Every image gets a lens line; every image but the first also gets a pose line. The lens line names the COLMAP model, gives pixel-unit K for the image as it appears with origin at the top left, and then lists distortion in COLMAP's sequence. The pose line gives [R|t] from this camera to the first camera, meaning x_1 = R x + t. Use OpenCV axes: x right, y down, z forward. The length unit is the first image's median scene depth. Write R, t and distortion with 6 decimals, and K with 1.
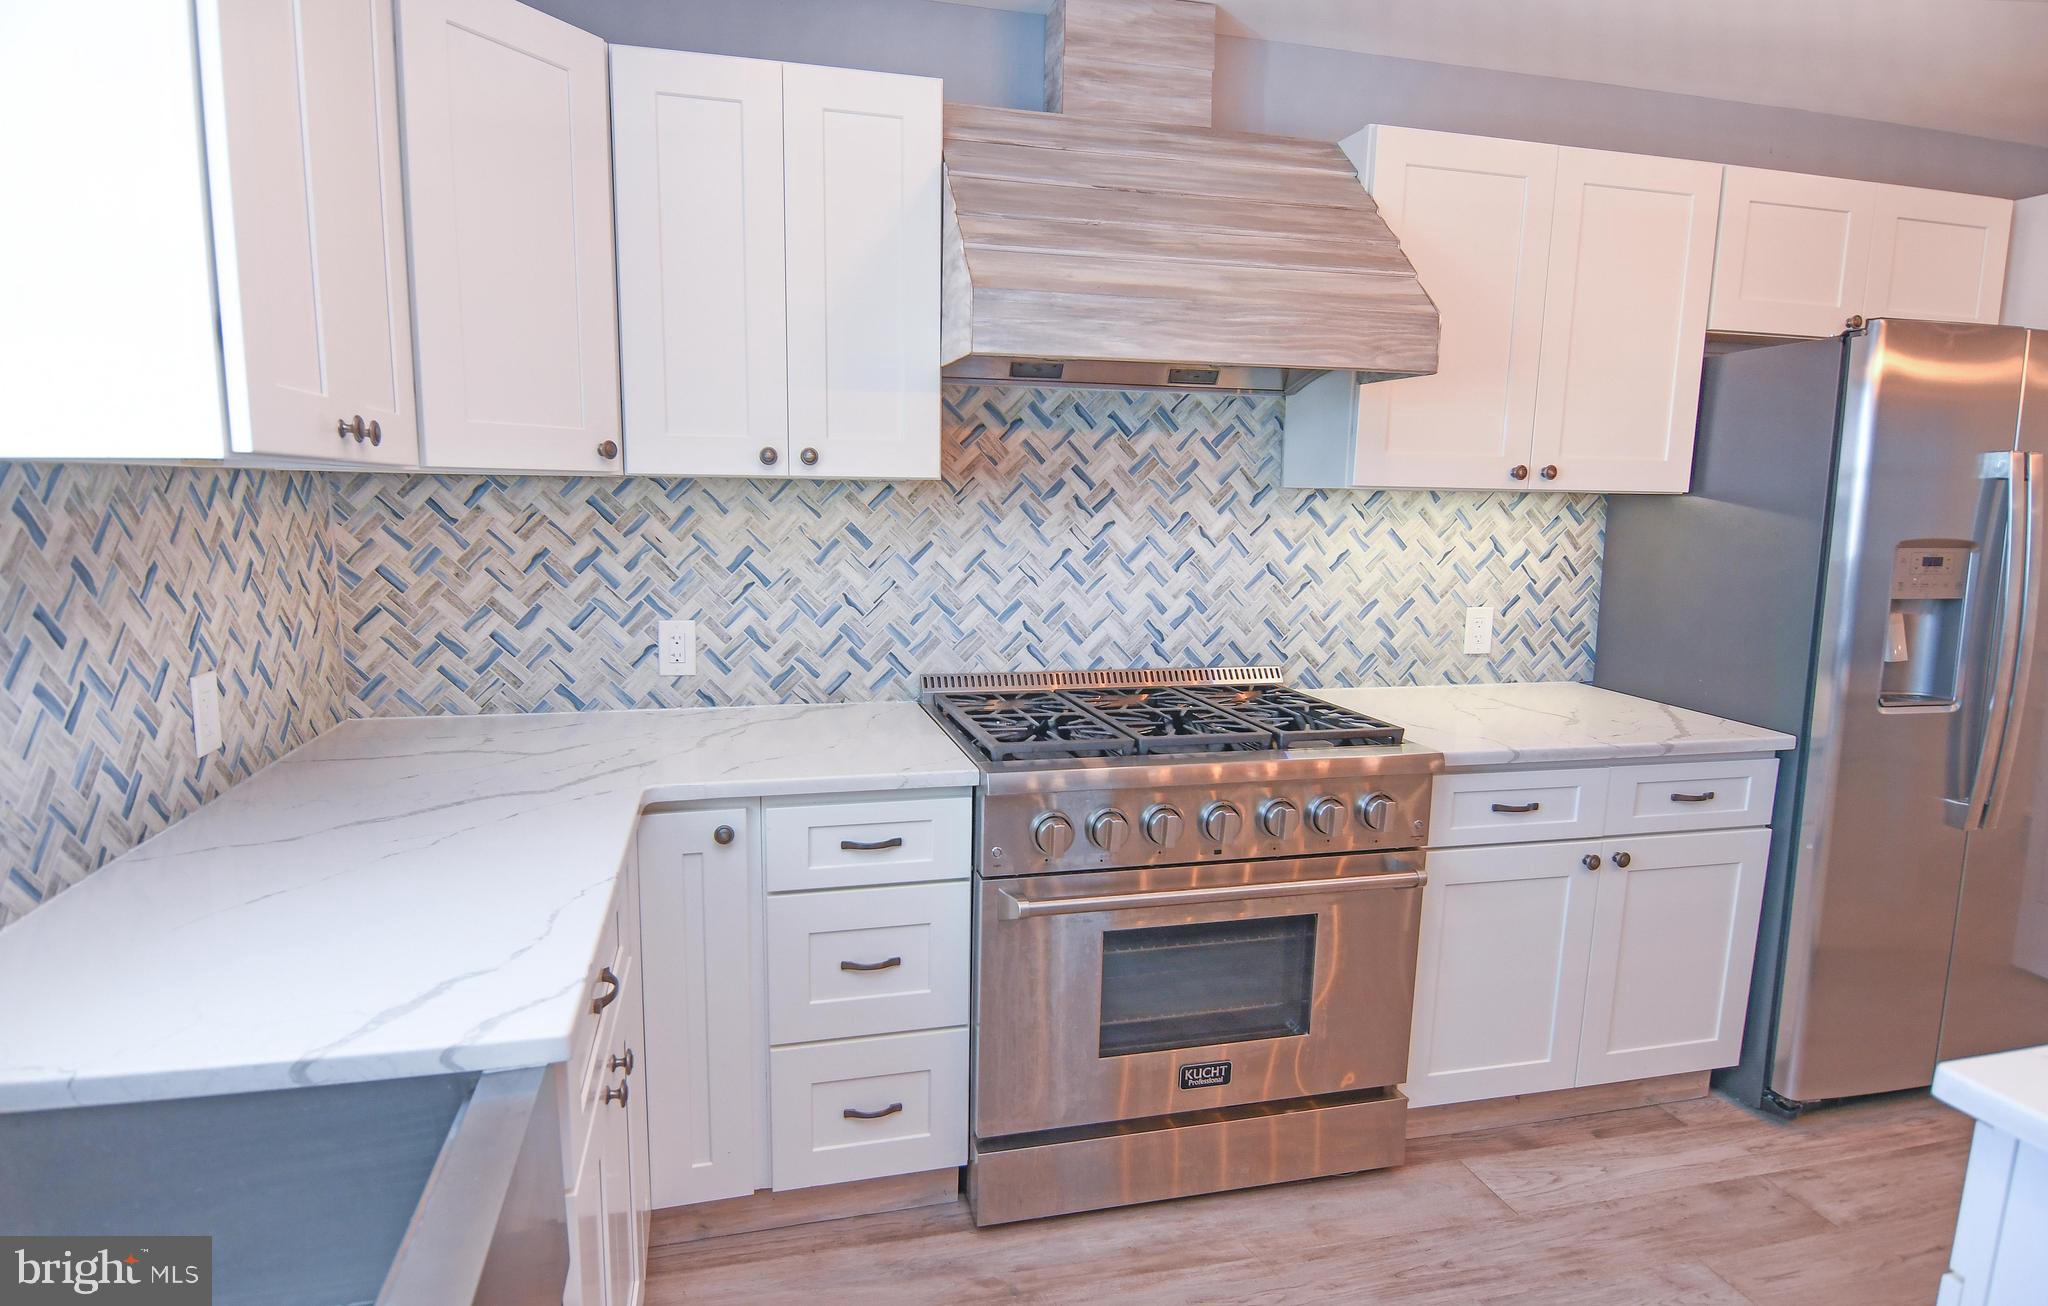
lens RADIAL K [[1119.6, 0, 1016.7], [0, 1119.6, 660.9], [0, 0, 1]] dist [-0.006287, -0.002799]
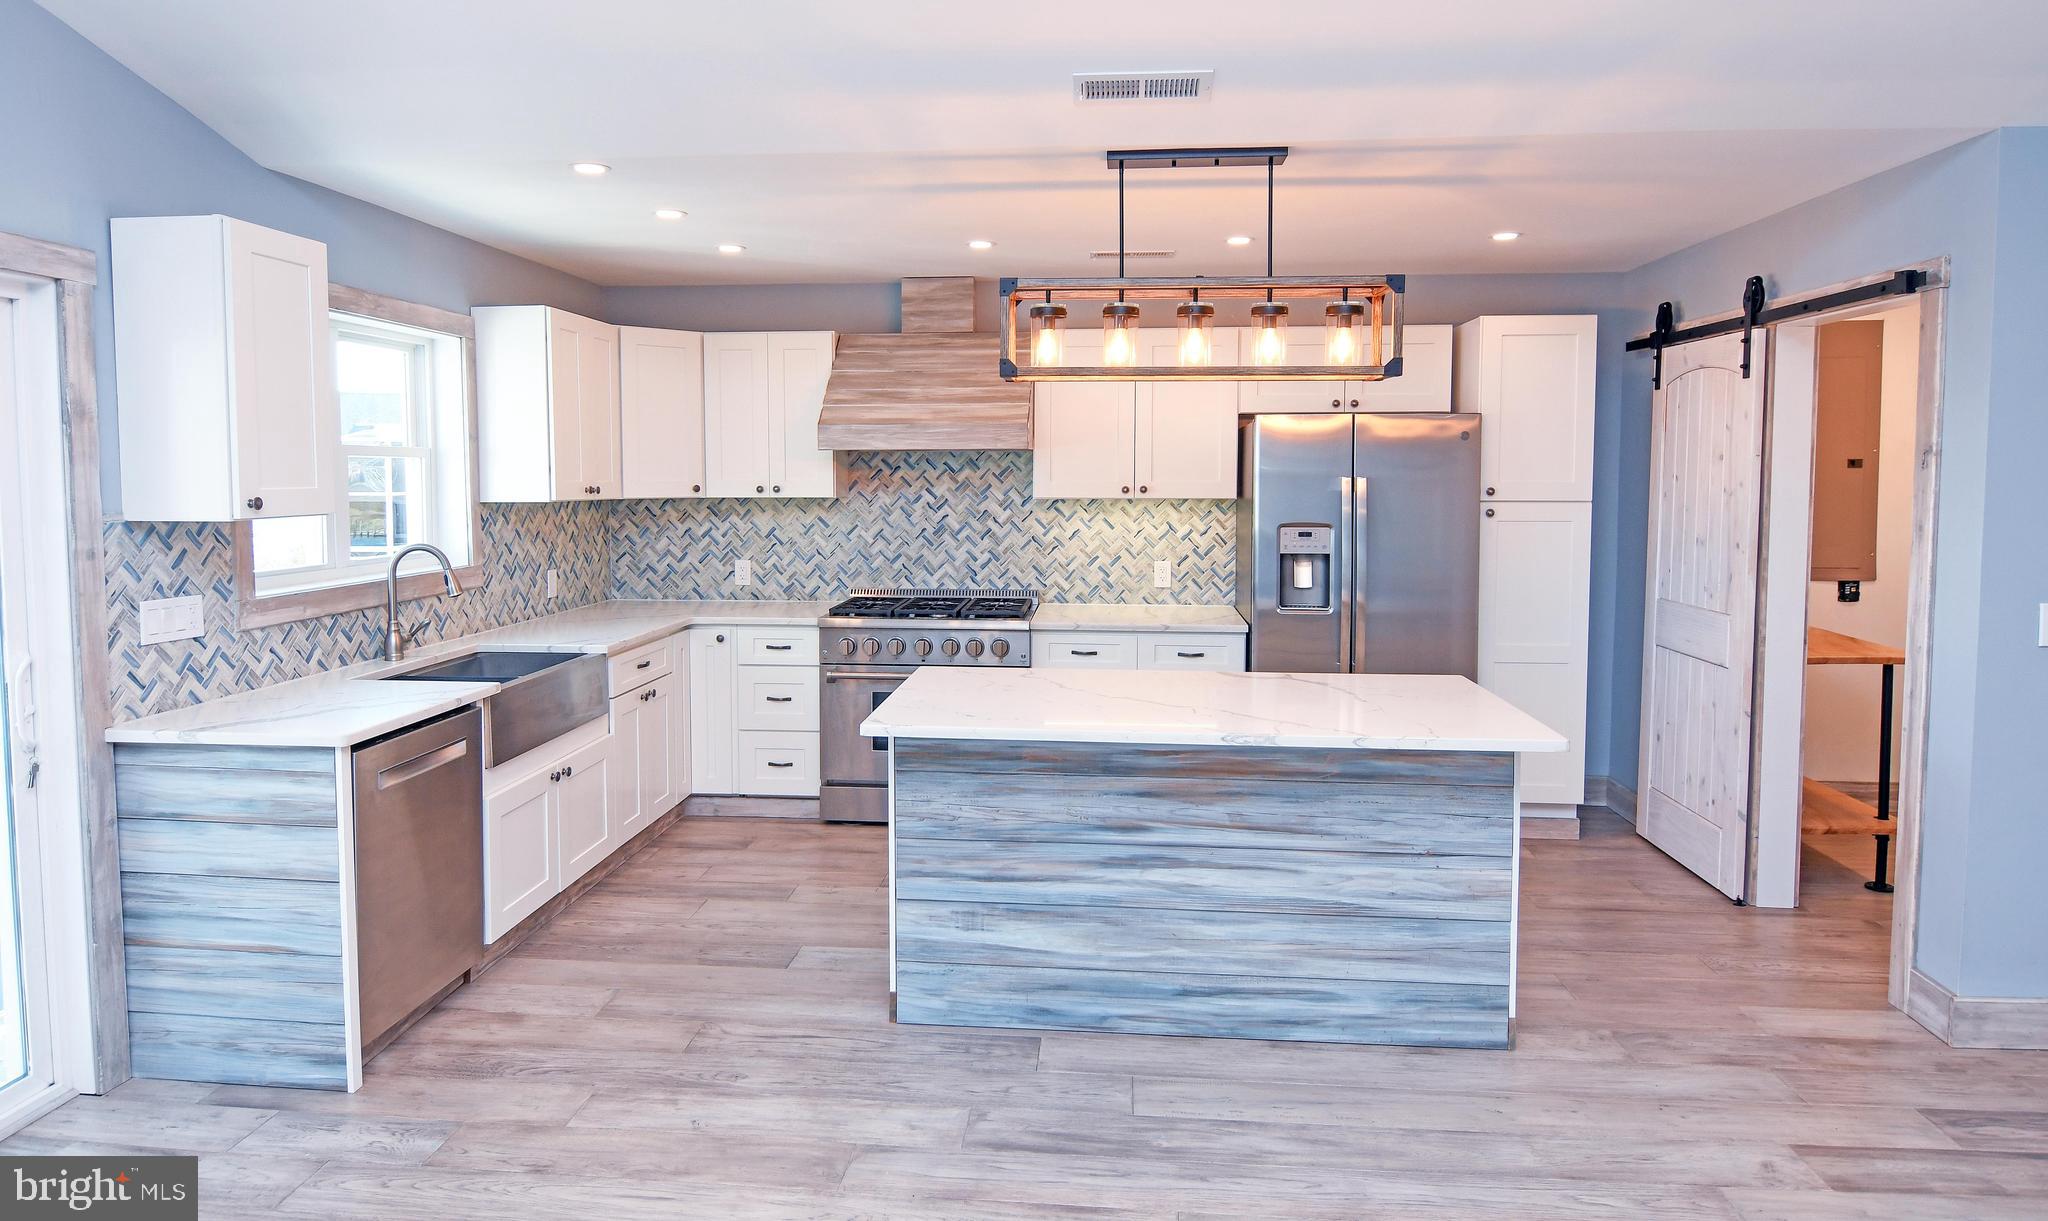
lens RADIAL K [[1212.7, 0, 1017.3], [0, 1212.7, 540.5], [0, 0, 1]] dist [0.004841, 0.000666]
pose [[0.946990, 0.003532, -0.321245, 0.948339], [-0.034662, 0.995226, -0.091236, 0.121161], [0.319389, 0.097535, 0.942591, -1.057975]]
